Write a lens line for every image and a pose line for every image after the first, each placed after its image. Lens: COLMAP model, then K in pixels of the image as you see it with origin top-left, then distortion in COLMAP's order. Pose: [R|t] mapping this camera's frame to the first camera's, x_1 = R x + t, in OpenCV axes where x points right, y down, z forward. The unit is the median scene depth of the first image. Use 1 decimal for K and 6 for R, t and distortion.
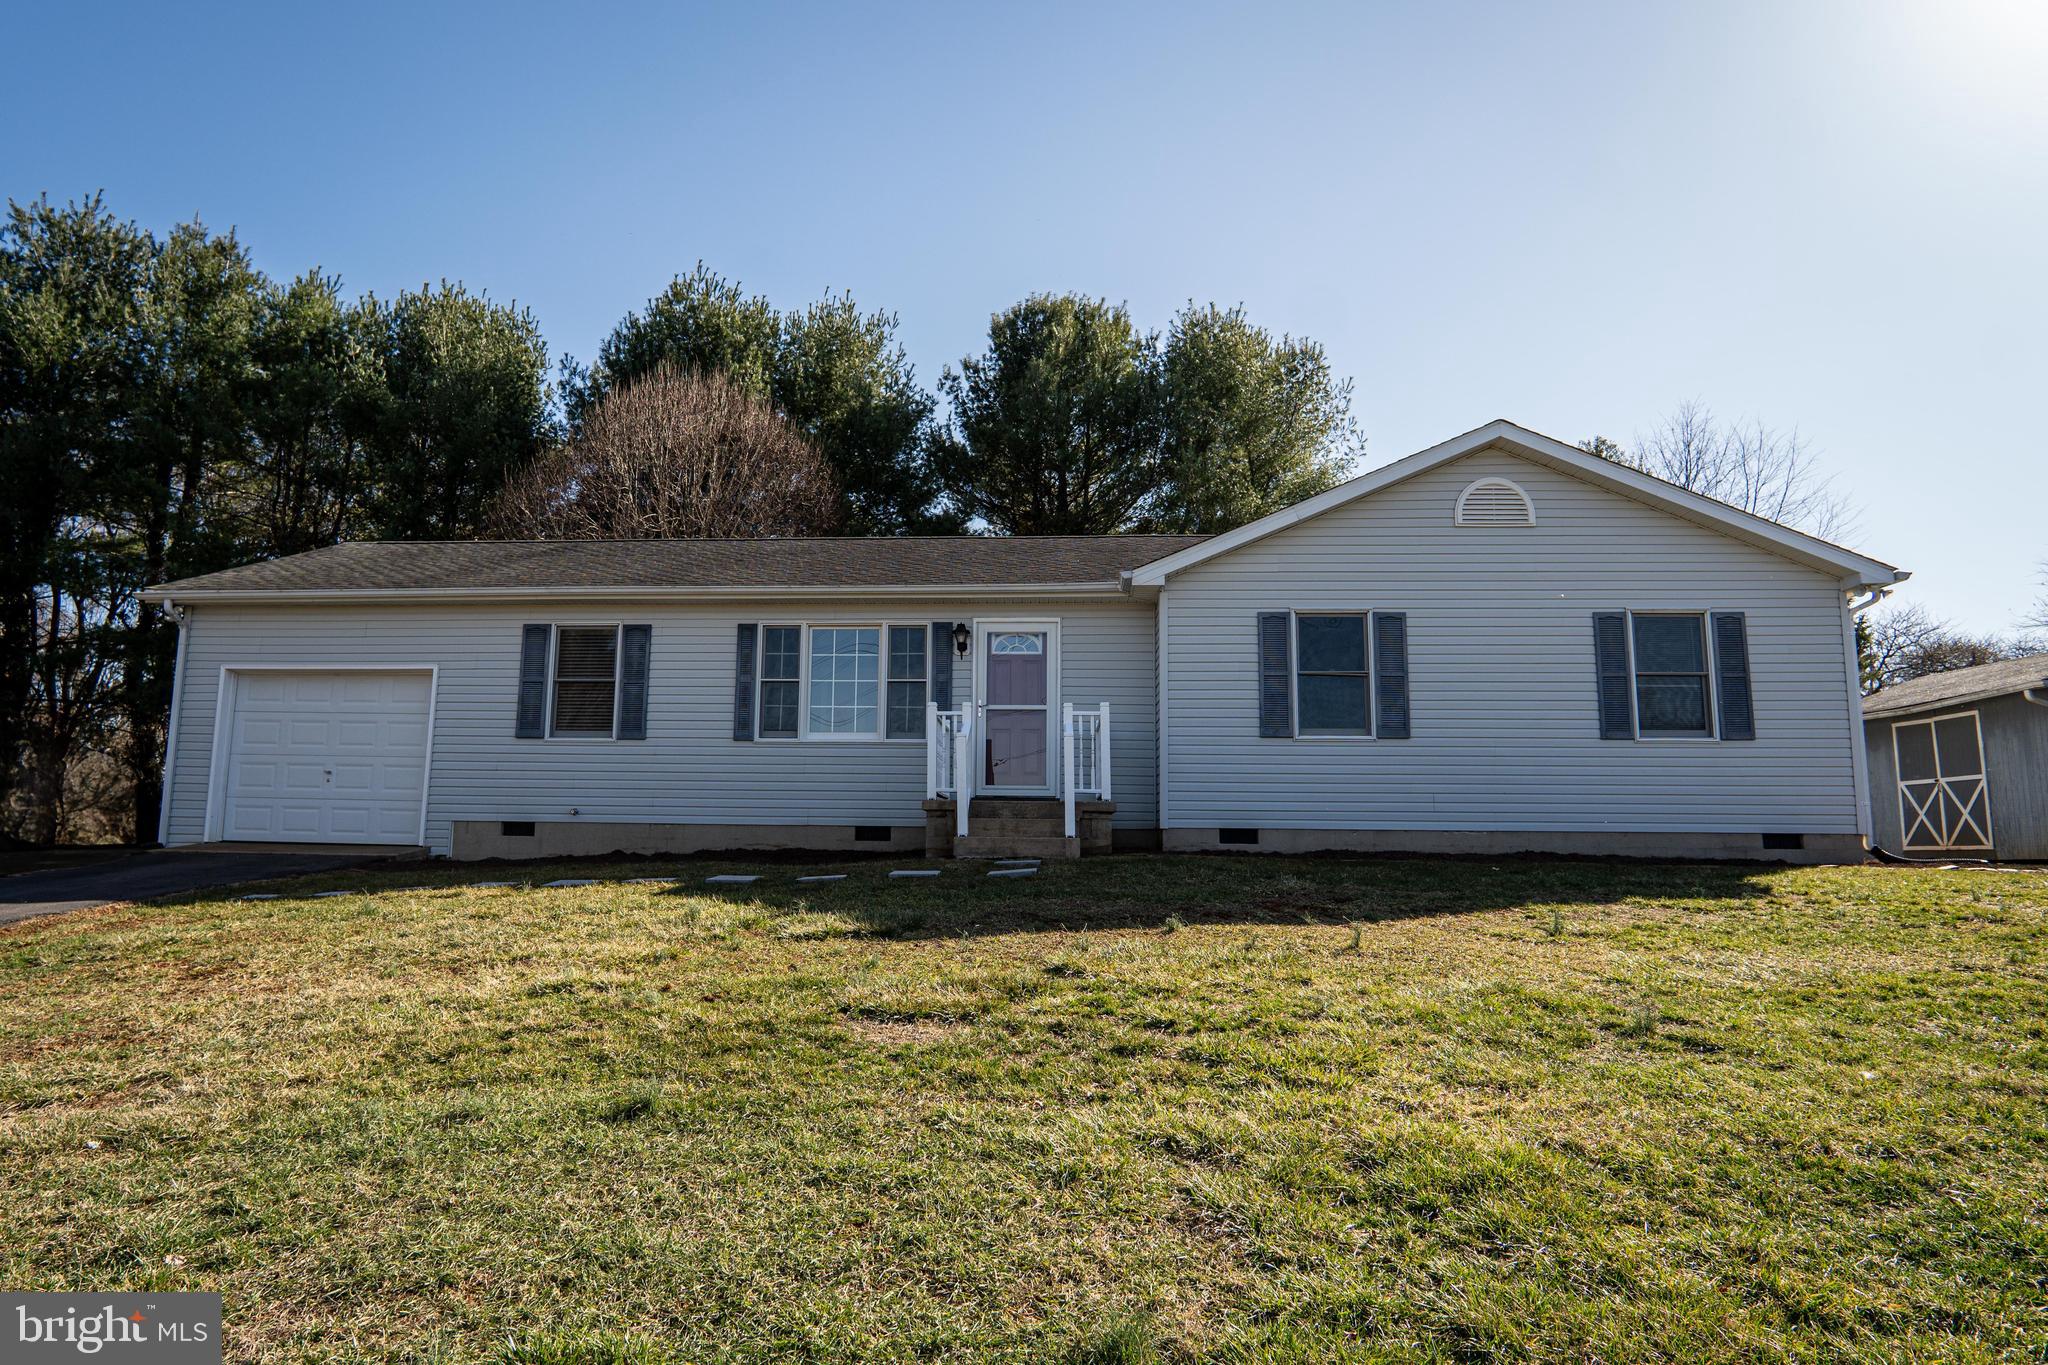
lens RADIAL K [[1098.3, 0, 1024.0], [0, 1098.3, 682.5], [0, 0, 1]] dist [-0.025784, 0.000399]
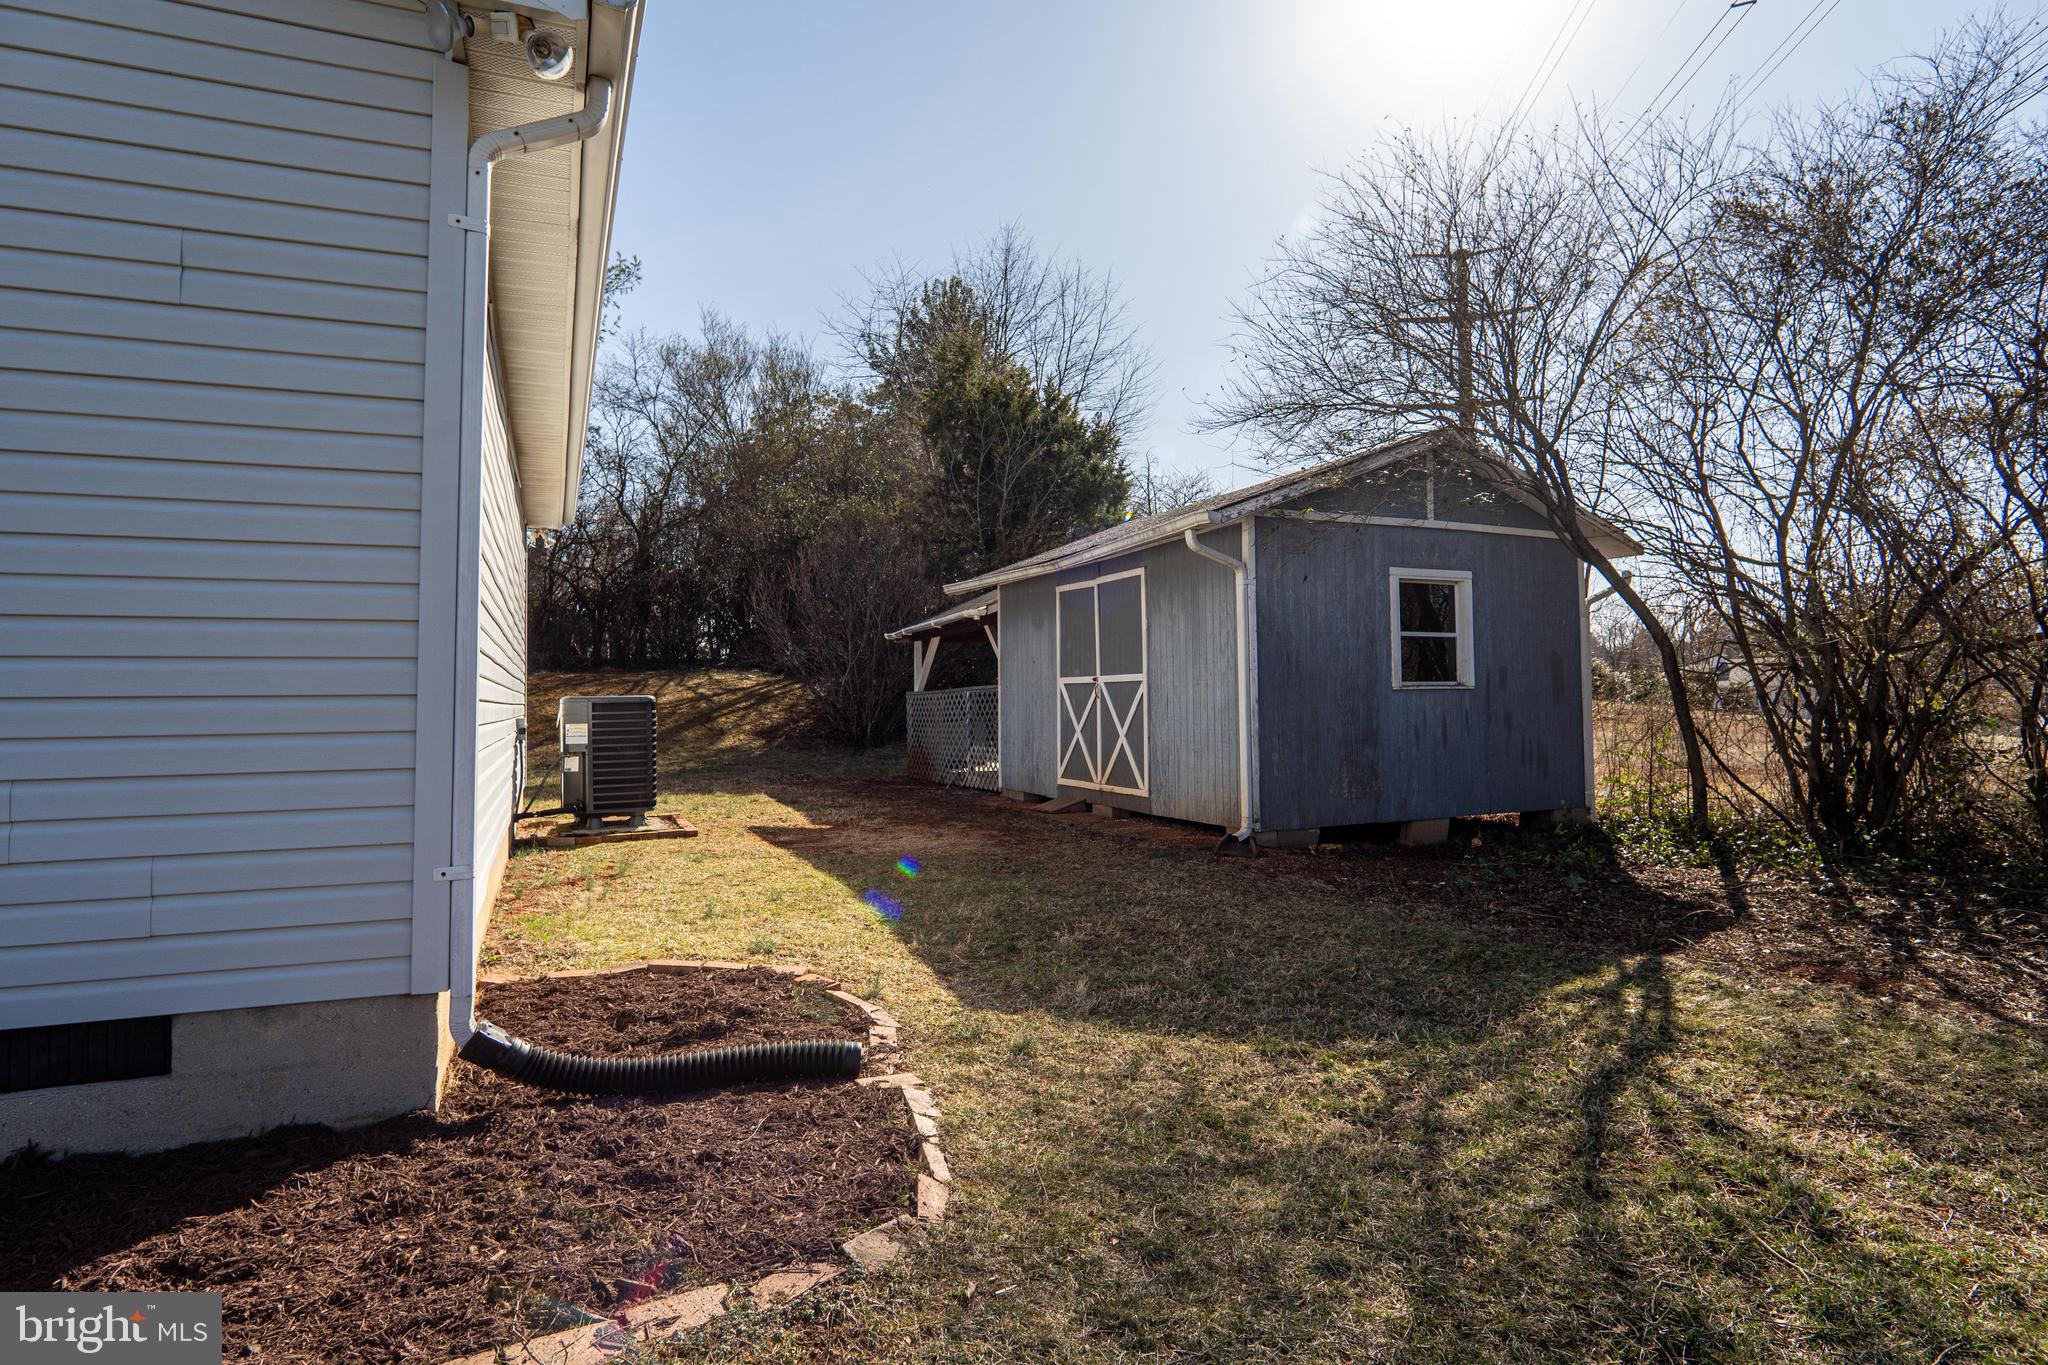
lens RADIAL K [[1098.3, 0, 1024.0], [0, 1098.3, 682.5], [0, 0, 1]] dist [-0.025784, 0.000399]
pose [[0.875928, -0.012540, 0.482278, 0.517227], [-0.050733, 0.991725, 0.117929, 0.020166], [-0.479766, -0.127765, 0.868044, 0.479682]]
